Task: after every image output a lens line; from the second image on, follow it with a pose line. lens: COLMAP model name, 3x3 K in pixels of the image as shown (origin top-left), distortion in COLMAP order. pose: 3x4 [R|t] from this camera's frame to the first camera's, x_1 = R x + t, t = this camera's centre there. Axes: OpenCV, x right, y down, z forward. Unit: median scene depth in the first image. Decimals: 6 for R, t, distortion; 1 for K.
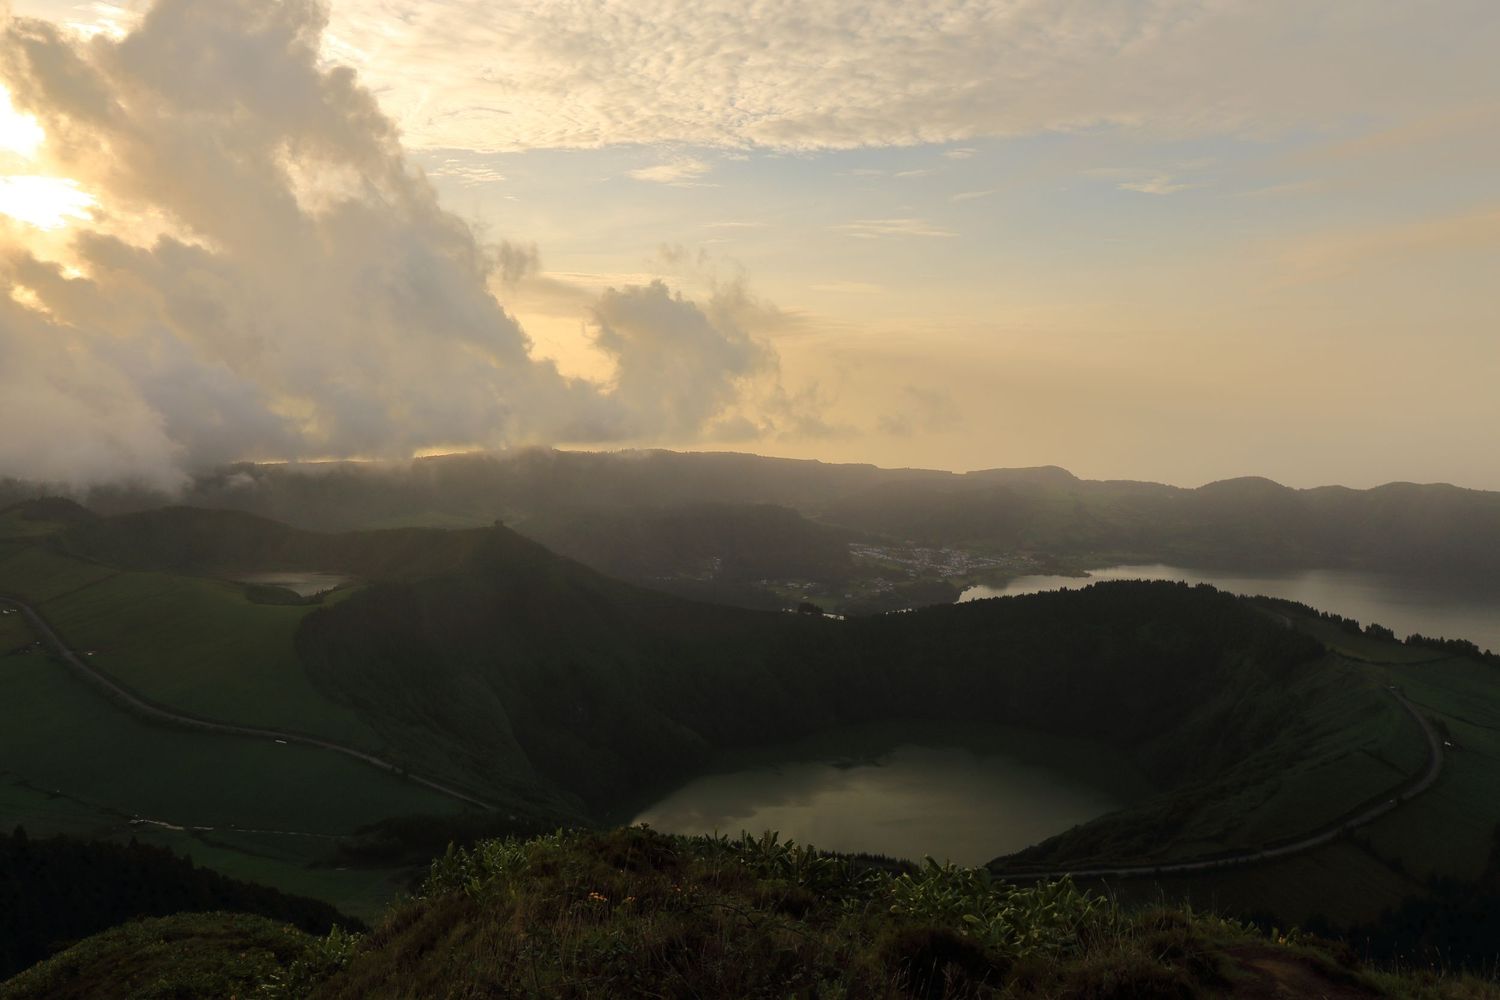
lens RADIAL K [[1032.3, 0, 750.0], [0, 1032.3, 500.0], [0, 0, 1]] dist [0.000772, -0.001850]
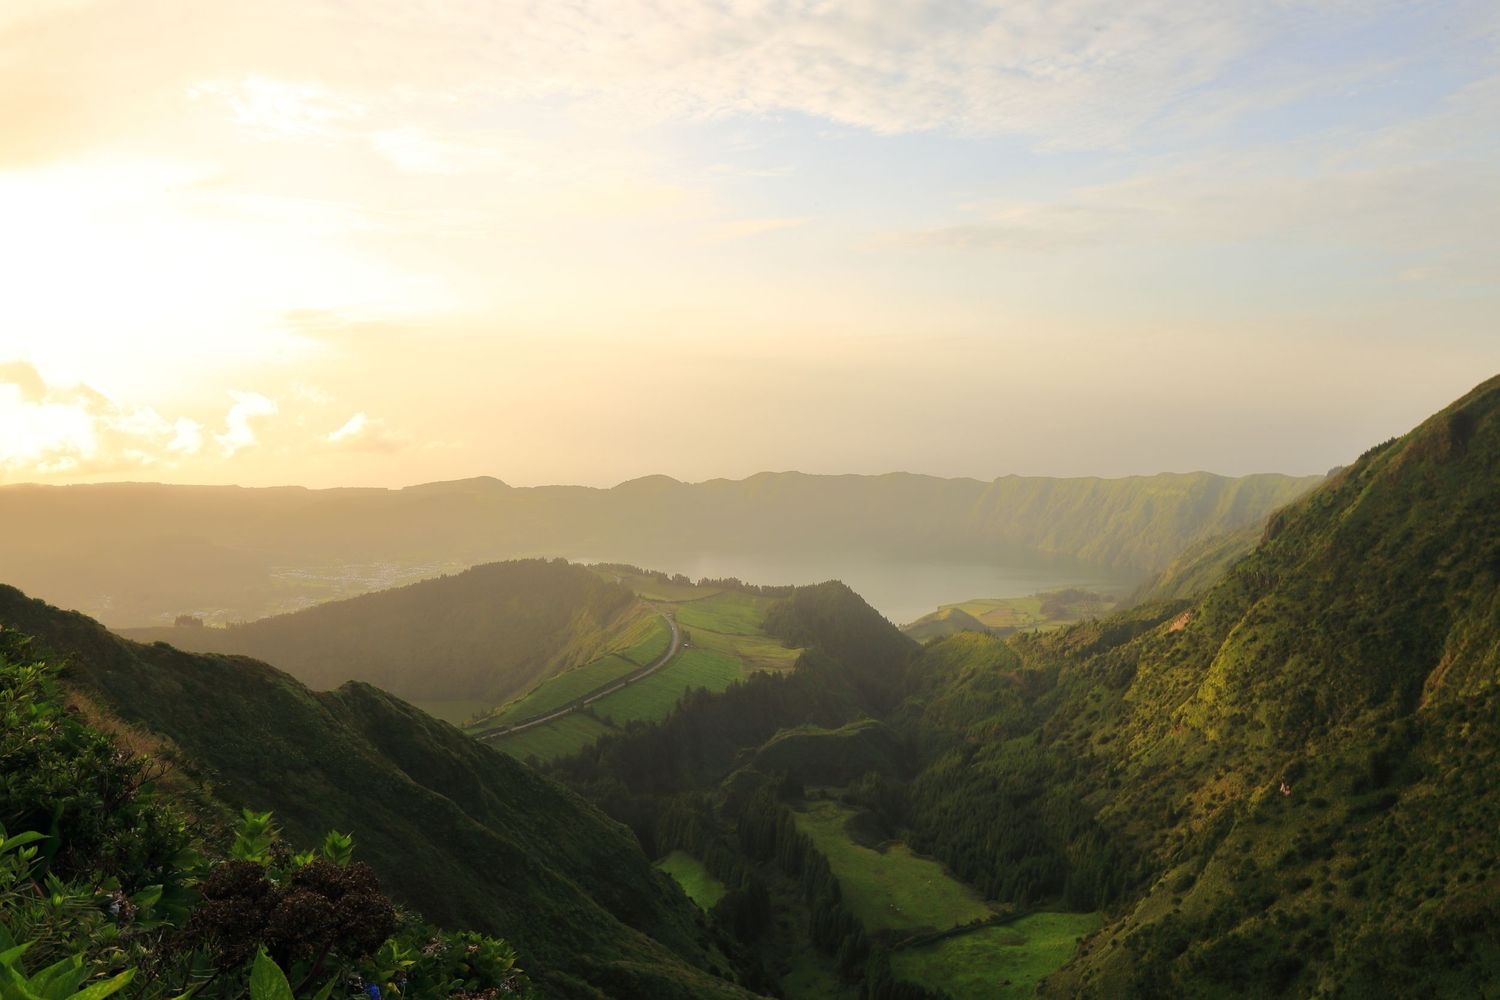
lens RADIAL K [[1032.6, 0, 751.3], [0, 1032.6, 501.1], [0, 0, 1]] dist [0.000586, -0.001190]
pose [[0.872002, -0.070773, 0.484359, 0.065384], [0.078463, 0.996907, 0.004407, 0.030327], [-0.483173, 0.034161, 0.874858, -0.170997]]
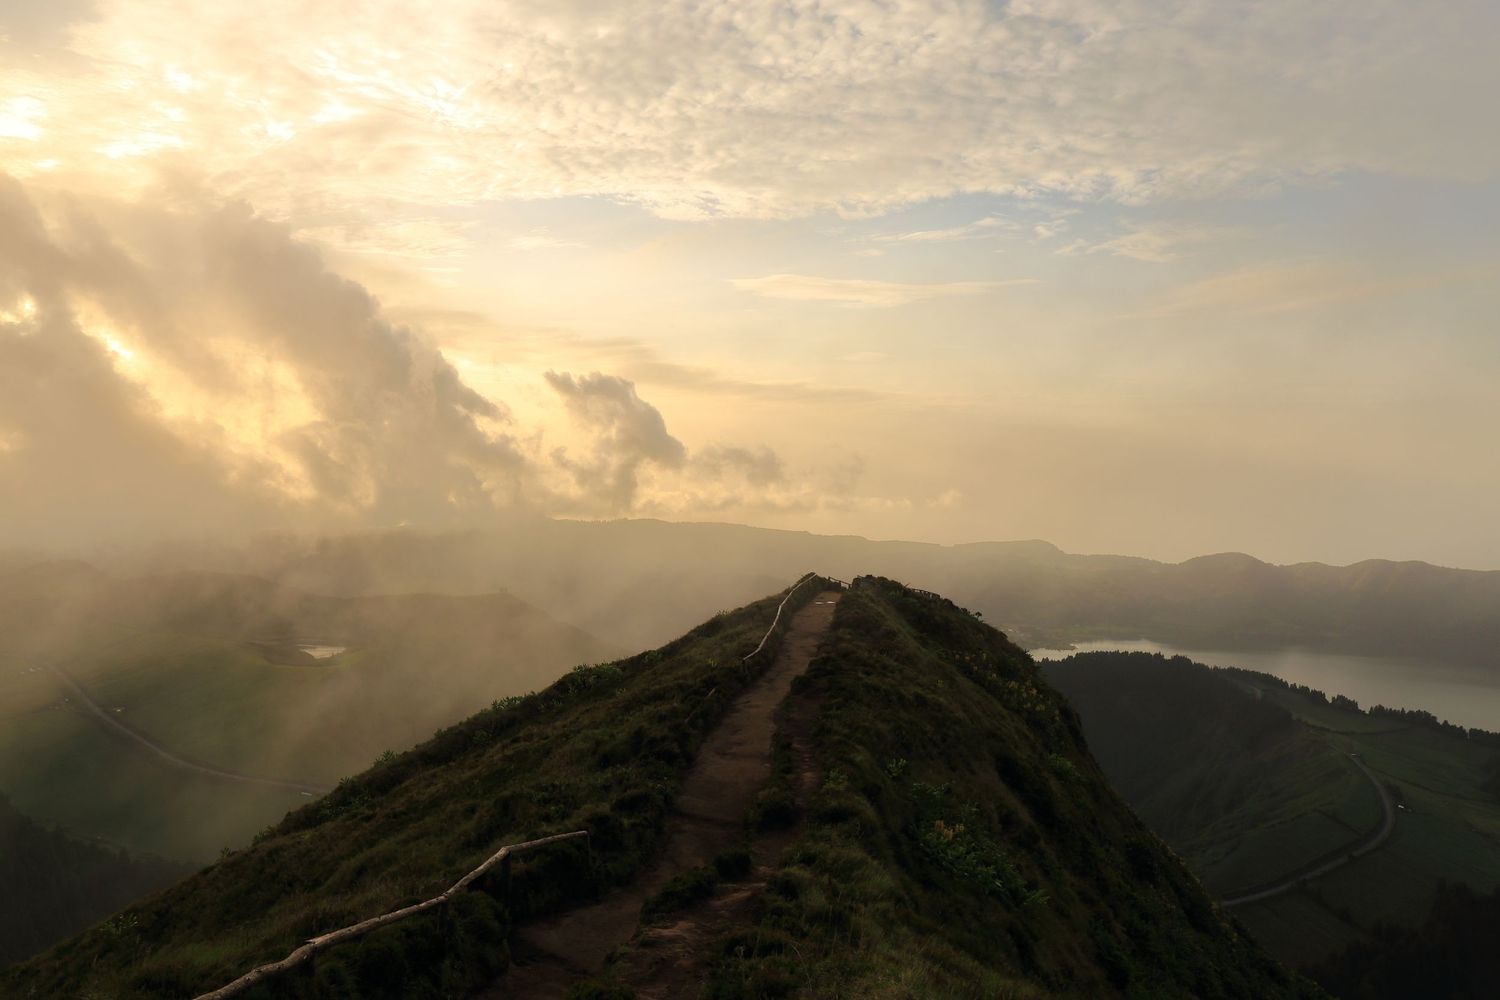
lens RADIAL K [[1033.6, 0, 748.7], [0, 1033.6, 494.6], [0, 0, 1]] dist [-0.007261, 0.002507]
pose [[0.999897, 0.010679, 0.009578, -0.007418], [-0.009950, 0.997263, -0.073263, -0.000406], [-0.010334, 0.073160, 0.997267, -0.051918]]
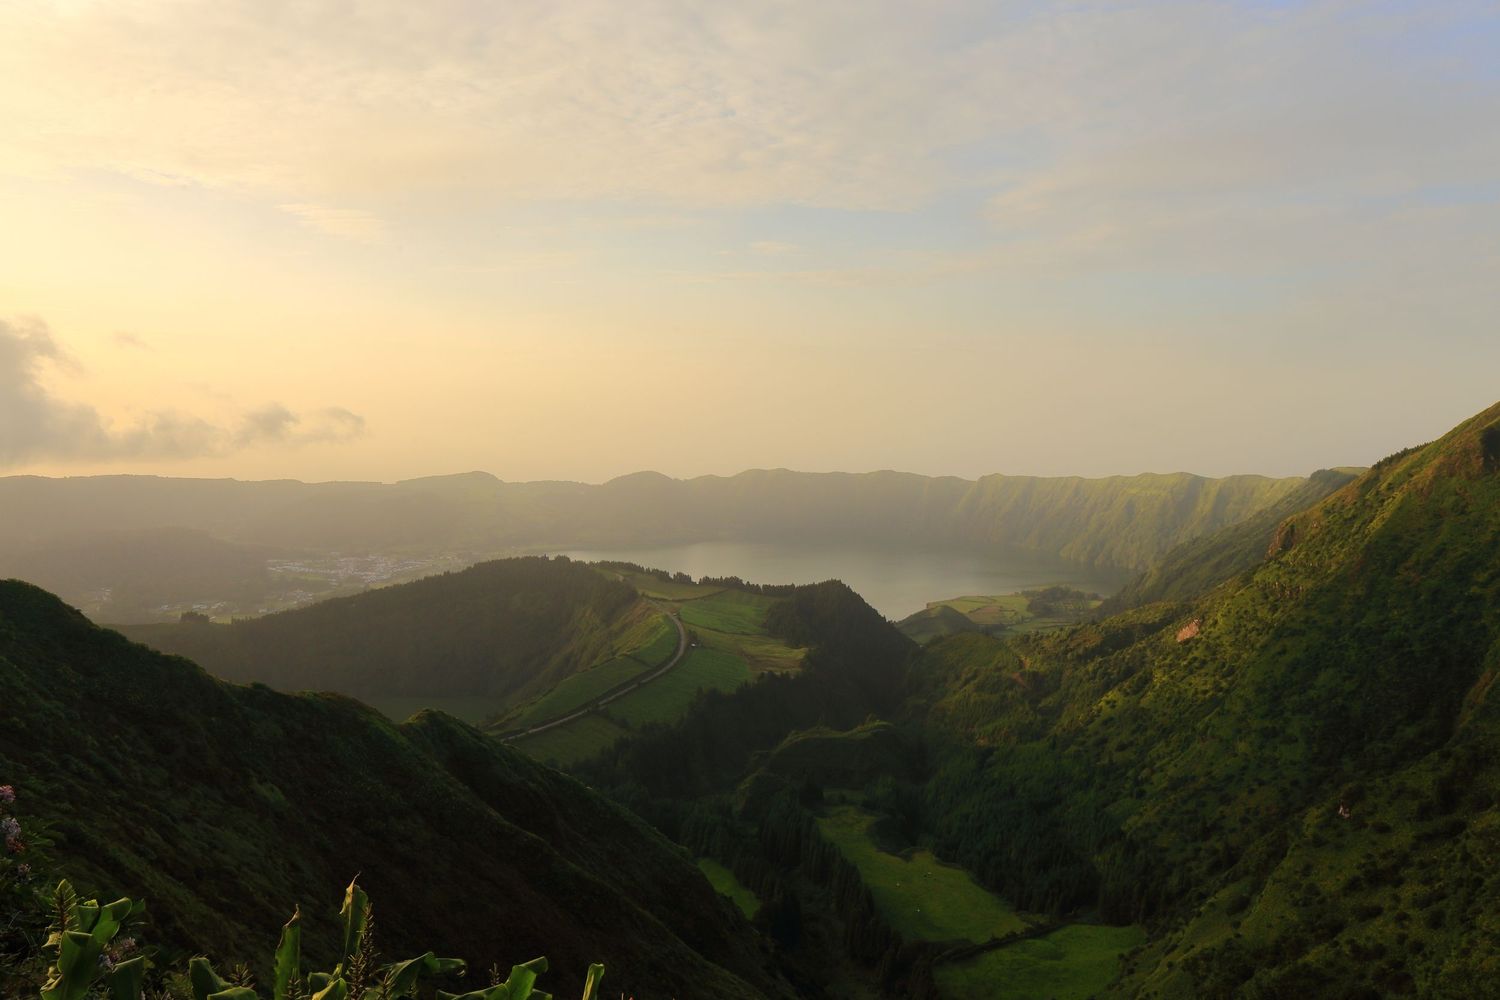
lens RADIAL K [[1009.3, 0, 744.7], [0, 1009.3, 502.5], [0, 0, 1]] dist [0.005164, 0.000262]
pose [[0.867099, -0.067974, 0.493475, 0.051074], [0.071270, 0.997383, 0.012155, 0.021787], [-0.493010, 0.024630, 0.869675, -0.150872]]
